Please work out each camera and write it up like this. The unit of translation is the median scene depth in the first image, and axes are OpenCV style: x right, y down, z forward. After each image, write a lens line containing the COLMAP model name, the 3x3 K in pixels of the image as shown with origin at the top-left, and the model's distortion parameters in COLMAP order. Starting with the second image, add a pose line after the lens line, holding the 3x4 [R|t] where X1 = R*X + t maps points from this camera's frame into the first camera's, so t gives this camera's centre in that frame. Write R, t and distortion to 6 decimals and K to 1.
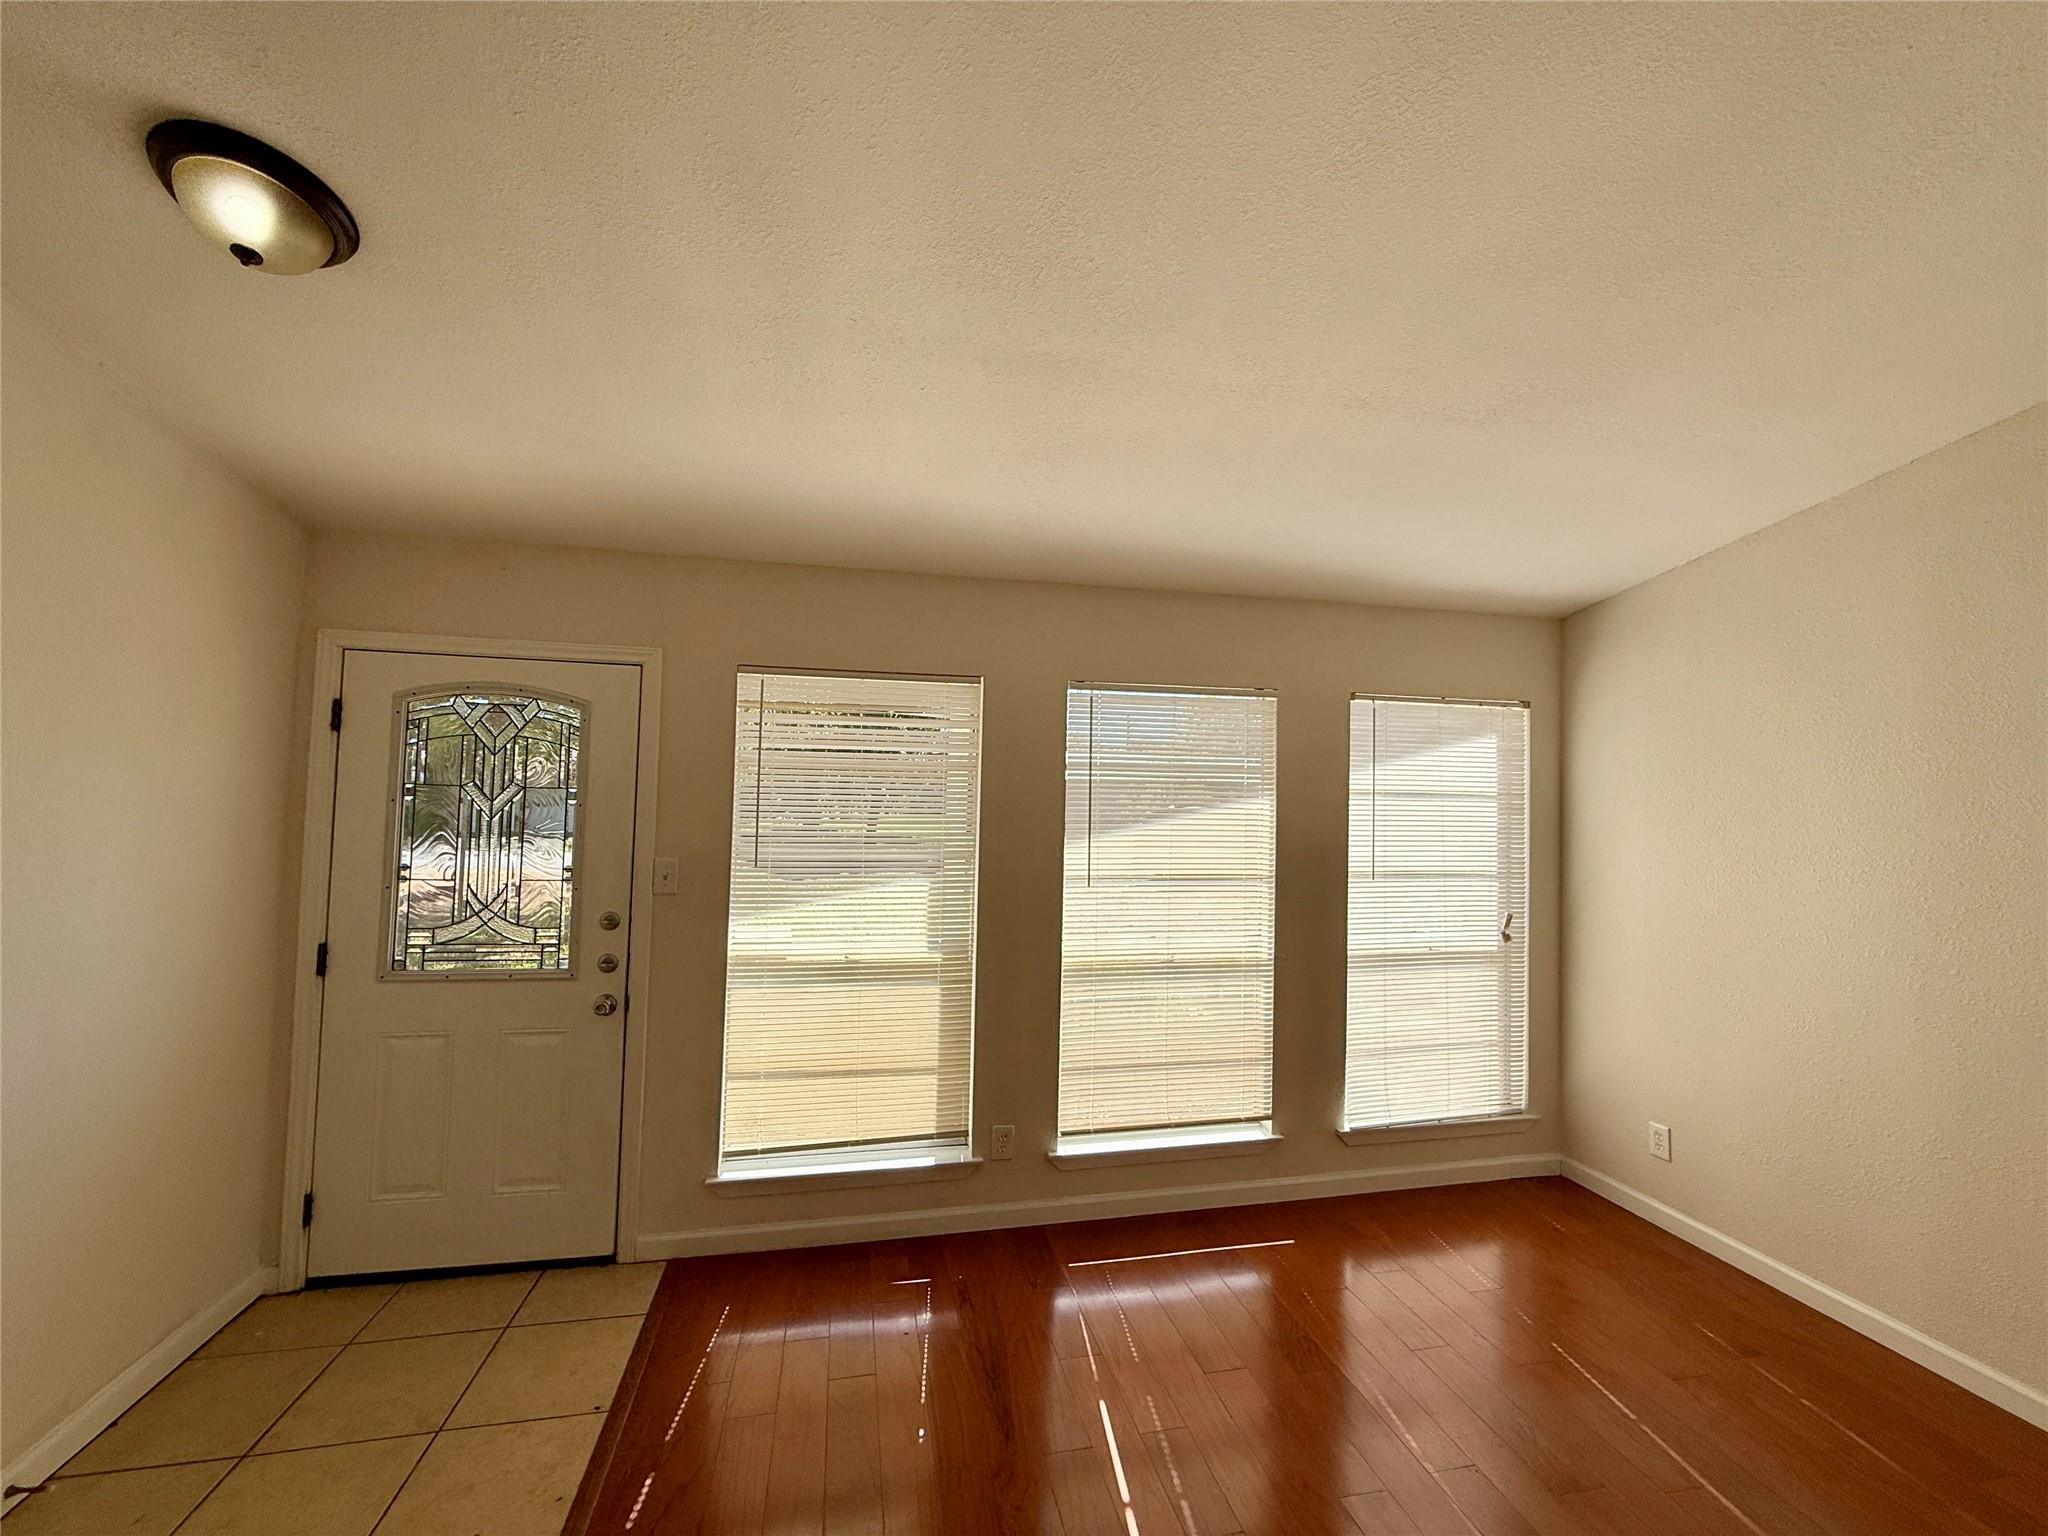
lens RADIAL K [[817.2, 0, 1033.6], [0, 817.2, 762.0], [0, 0, 1]] dist [-0.000274, -0.000055]
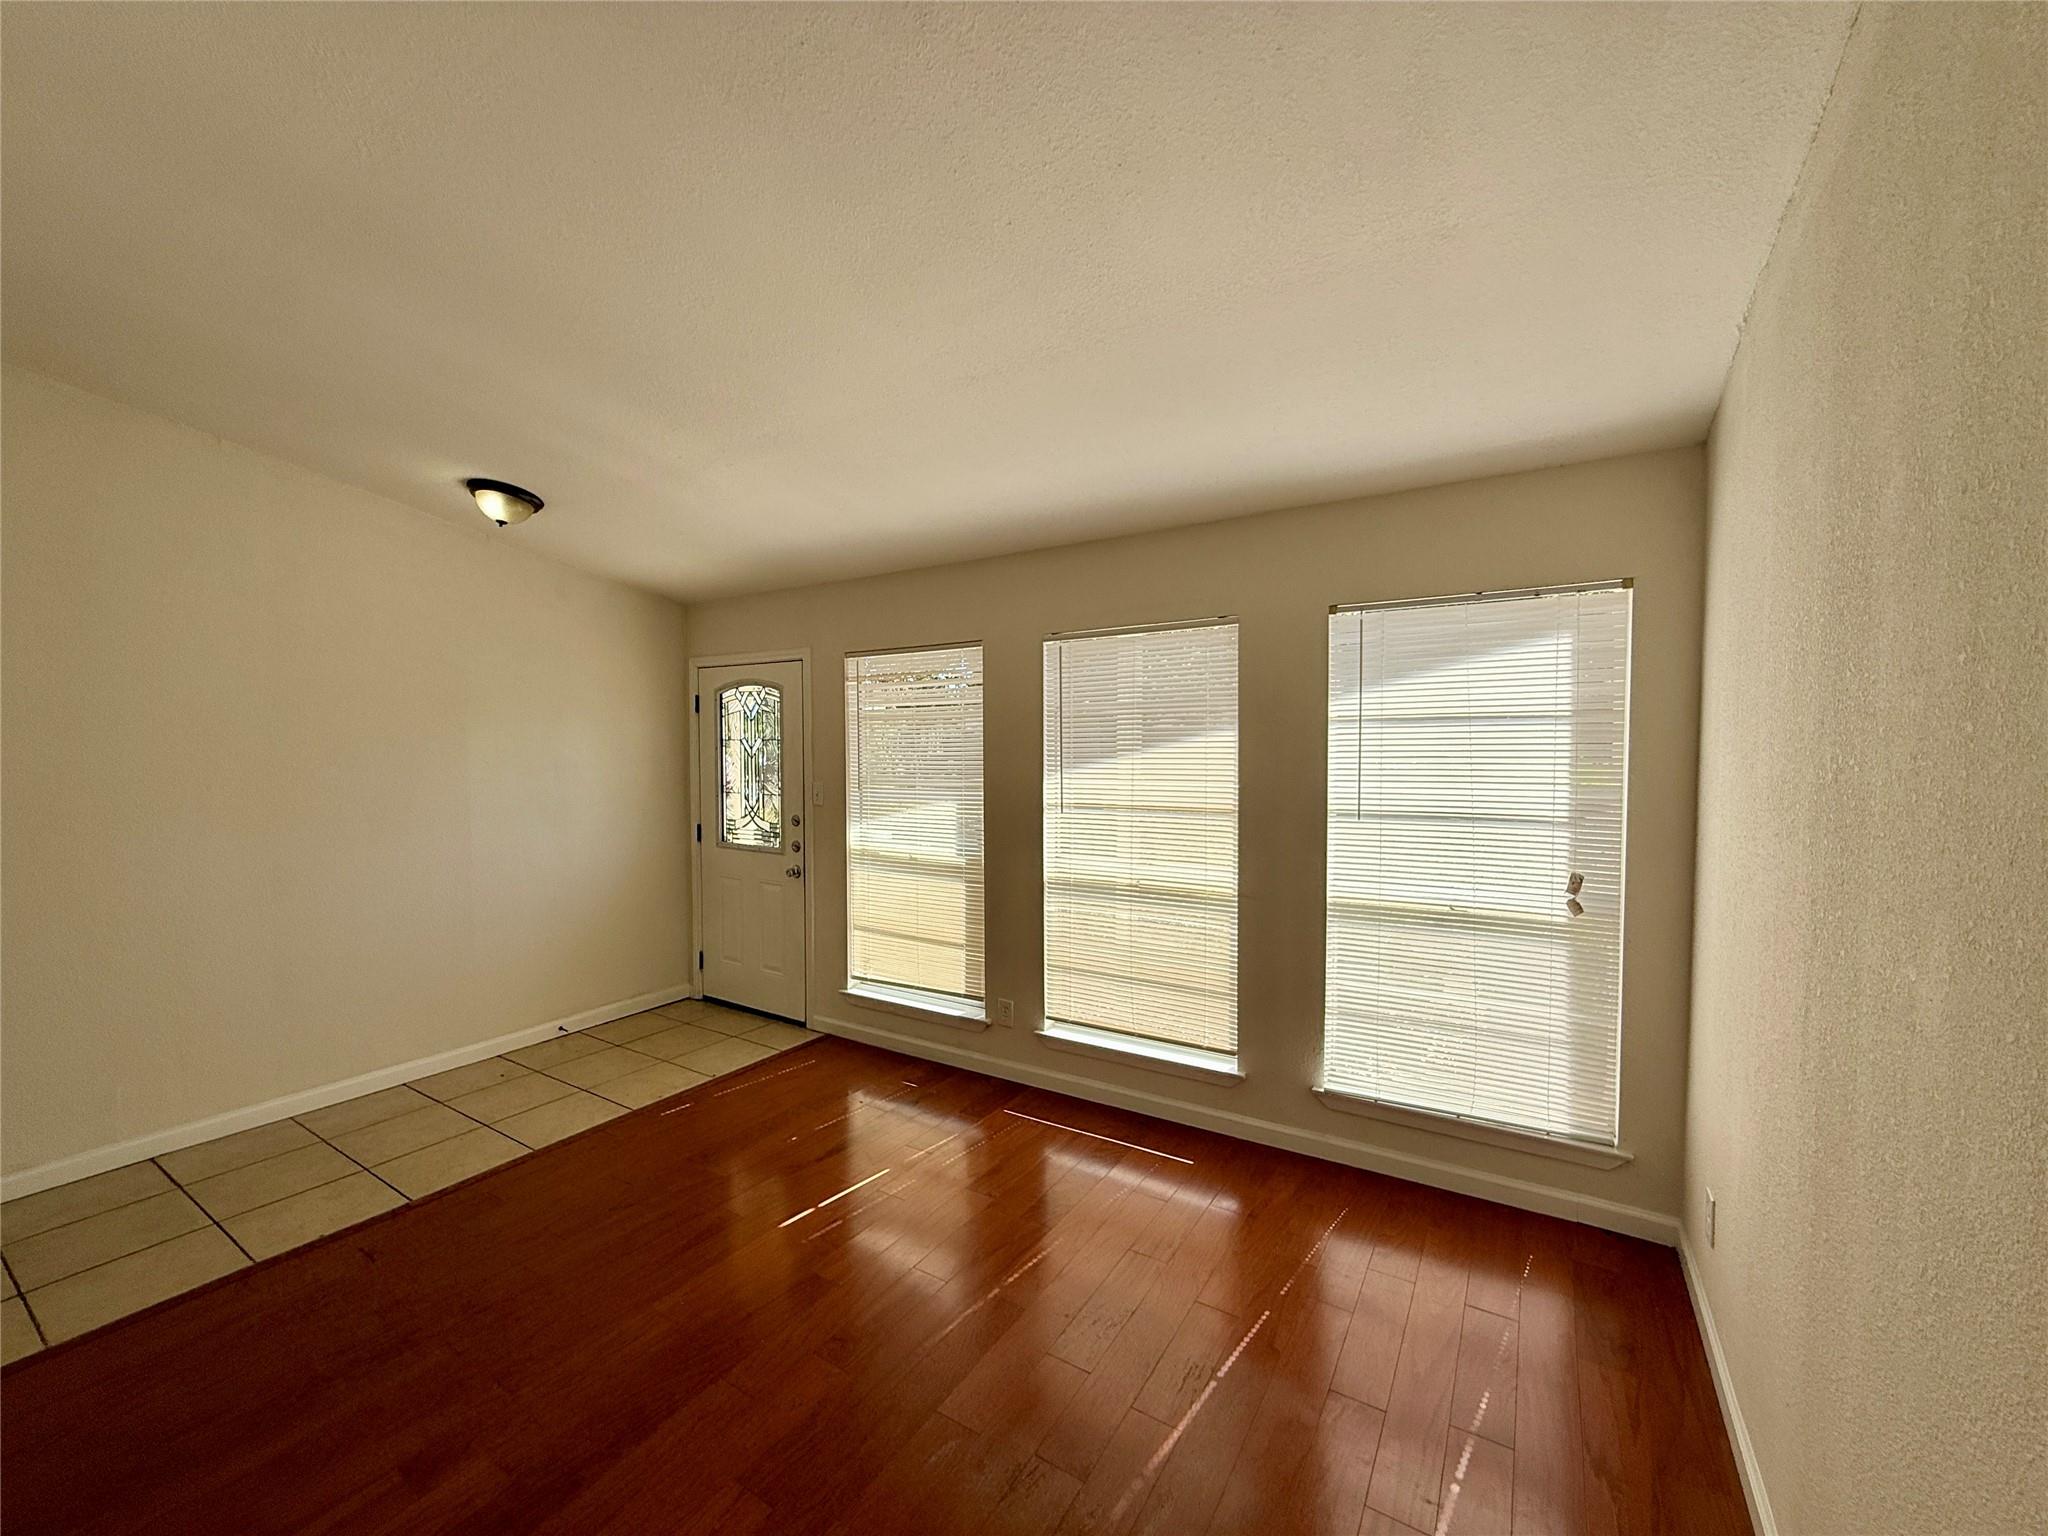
lens RADIAL K [[817.2, 0, 1021.9], [0, 817.2, 751.5], [0, 0, 1]] dist [-0.000274, -0.000055]
pose [[0.714686, -0.013157, -0.699322, 0.829516], [0.061178, 0.997167, 0.043762, 0.012664], [0.696765, -0.074060, 0.713466, 0.147917]]
